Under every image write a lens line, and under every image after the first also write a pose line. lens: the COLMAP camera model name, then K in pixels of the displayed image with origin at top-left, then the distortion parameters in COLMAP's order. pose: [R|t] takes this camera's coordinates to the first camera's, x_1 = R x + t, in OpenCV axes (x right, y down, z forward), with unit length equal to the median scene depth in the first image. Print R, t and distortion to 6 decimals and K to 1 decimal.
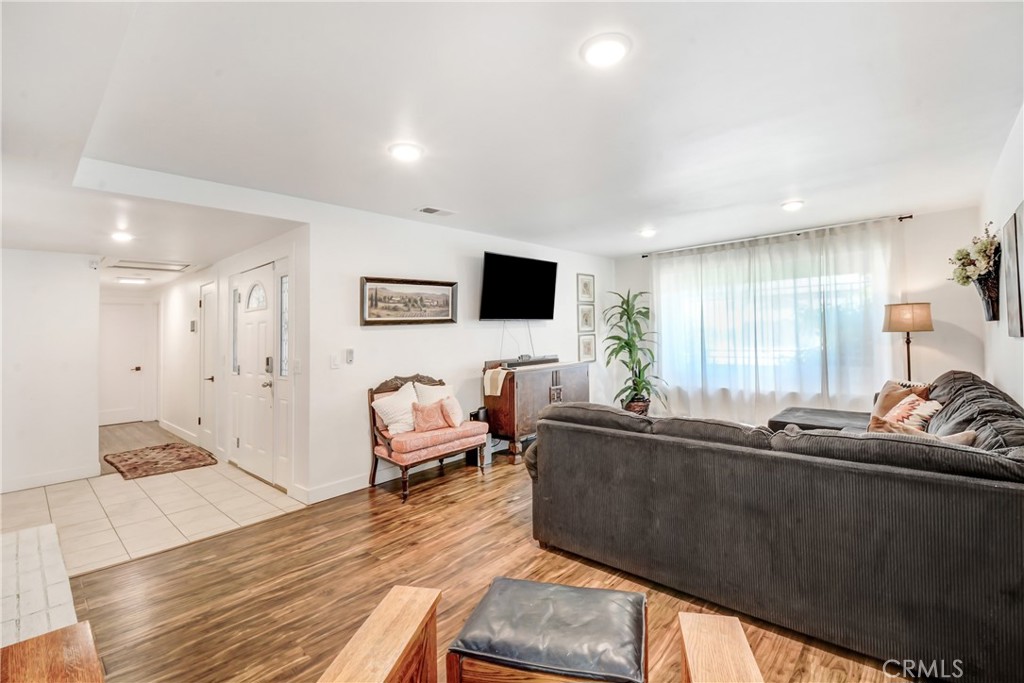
lens RADIAL K [[454.3, 0, 545.5], [0, 454.3, 321.4], [0, 0, 1]] dist [-0.001498, -0.000335]
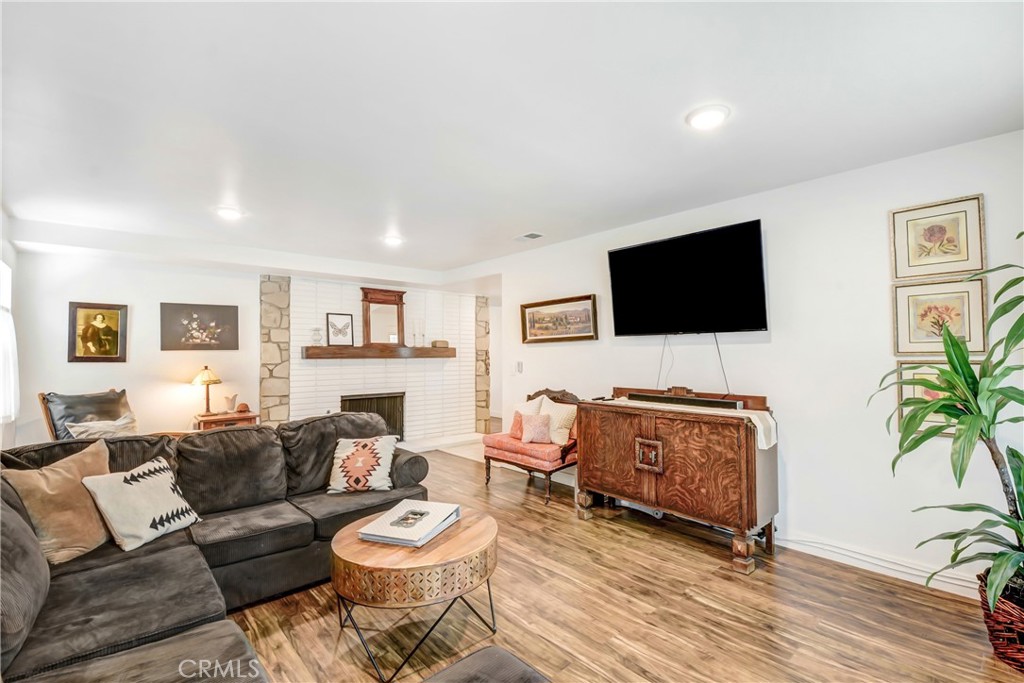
lens RADIAL K [[454.3, 0, 510.8], [0, 454.3, 339.1], [0, 0, 1]] dist [-0.001498, -0.000335]
pose [[-0.131114, -0.011363, -0.991302, 0.716326], [0.020075, 0.999699, -0.014115, 0.011759], [0.991164, -0.021751, -0.130847, 0.964354]]
